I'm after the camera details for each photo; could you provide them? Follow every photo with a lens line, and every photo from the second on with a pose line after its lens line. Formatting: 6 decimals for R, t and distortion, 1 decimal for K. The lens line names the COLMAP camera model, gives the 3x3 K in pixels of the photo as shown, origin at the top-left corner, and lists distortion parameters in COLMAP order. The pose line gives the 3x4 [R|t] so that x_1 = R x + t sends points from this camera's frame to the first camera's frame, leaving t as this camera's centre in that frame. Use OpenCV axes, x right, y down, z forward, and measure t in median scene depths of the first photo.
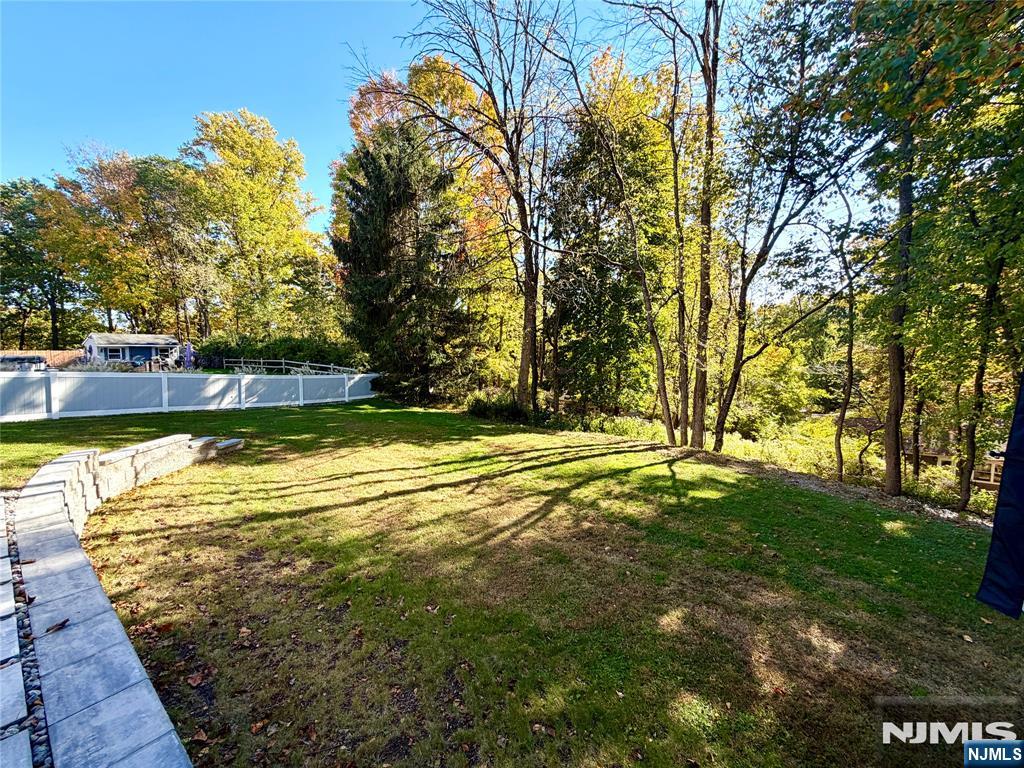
lens RADIAL K [[407.5, 0, 508.0], [0, 407.5, 386.6], [0, 0, 1]] dist [-0.001840, -0.000527]
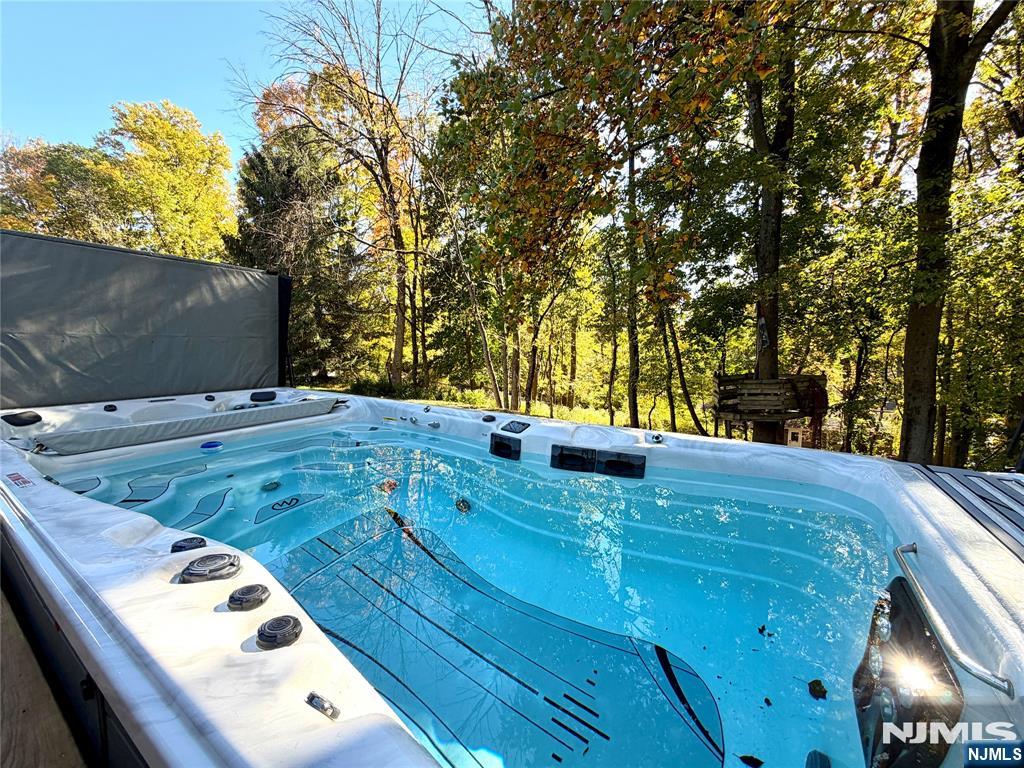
lens RADIAL K [[406.9, 0, 508.3], [0, 406.9, 384.3], [0, 0, 1]] dist [-0.001466, -0.000199]
pose [[0.996665, -0.011367, 0.080808, 0.117439], [0.010923, 0.999923, 0.005932, 0.021795], [-0.080870, -0.005029, 0.996712, -0.076069]]
